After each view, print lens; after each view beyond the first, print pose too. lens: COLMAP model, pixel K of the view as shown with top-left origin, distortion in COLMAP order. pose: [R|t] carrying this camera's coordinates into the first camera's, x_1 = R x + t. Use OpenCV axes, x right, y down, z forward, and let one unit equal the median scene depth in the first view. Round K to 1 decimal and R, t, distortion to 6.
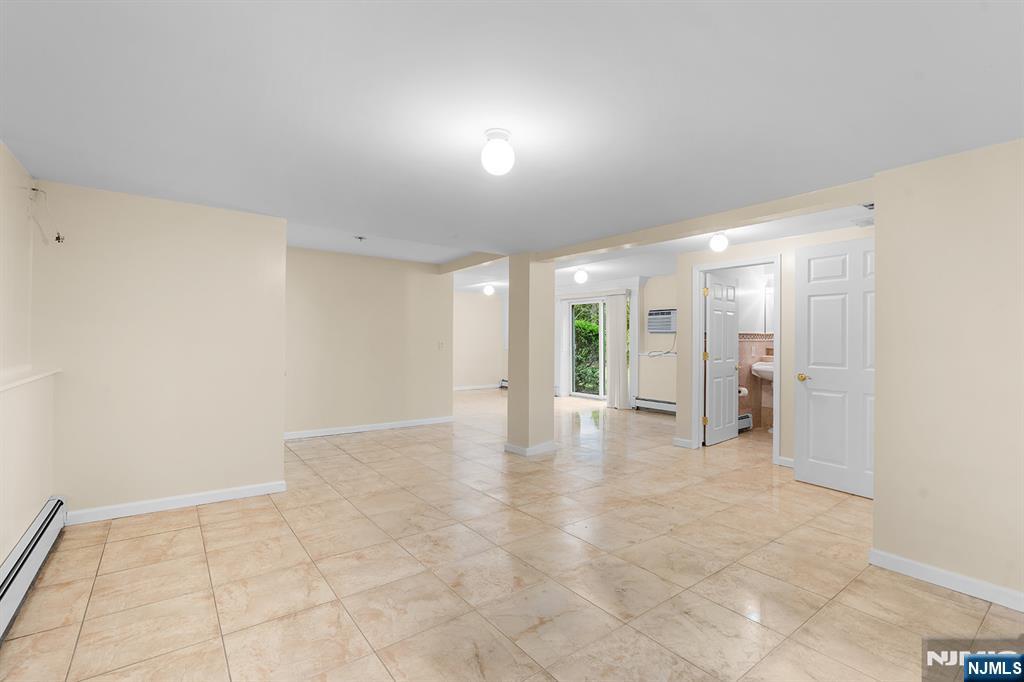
lens RADIAL K [[462.9, 0, 503.6], [0, 462.9, 336.6], [0, 0, 1]] dist [-0.007382, 0.002055]
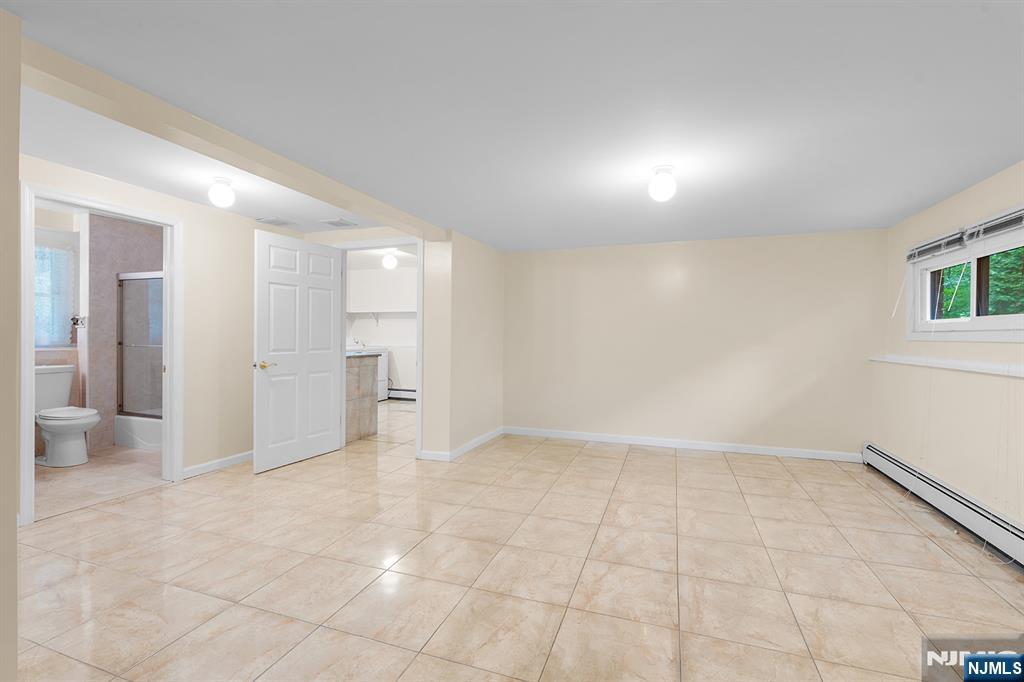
lens RADIAL K [[462.9, 0, 515.1], [0, 462.9, 339.7], [0, 0, 1]] dist [-0.007382, 0.002055]
pose [[-0.573204, -0.020348, 0.819160, -0.465514], [-0.019841, 0.999743, 0.010950, 0.013479], [-0.819173, -0.009976, -0.573460, 1.151296]]
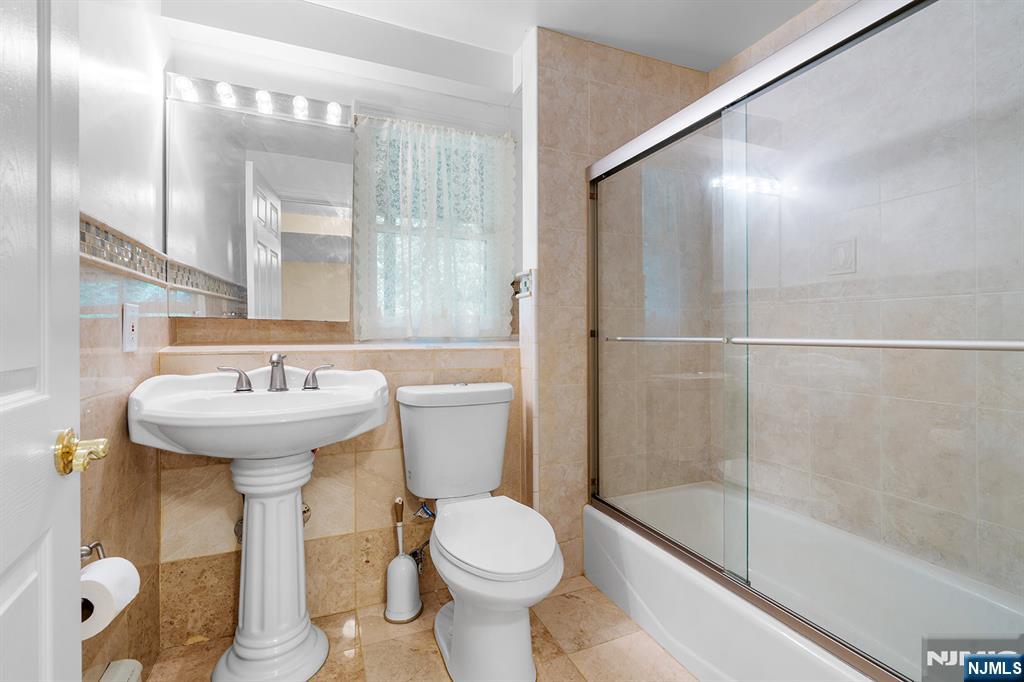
lens RADIAL K [[462.9, 0, 506.9], [0, 462.9, 330.8], [0, 0, 1]] dist [-0.007382, 0.002055]
pose [[0.203101, -0.012170, 0.979082, 0.608903], [-0.002993, 0.999910, 0.013050, 0.047479], [-0.979153, -0.005581, 0.203047, 1.297497]]
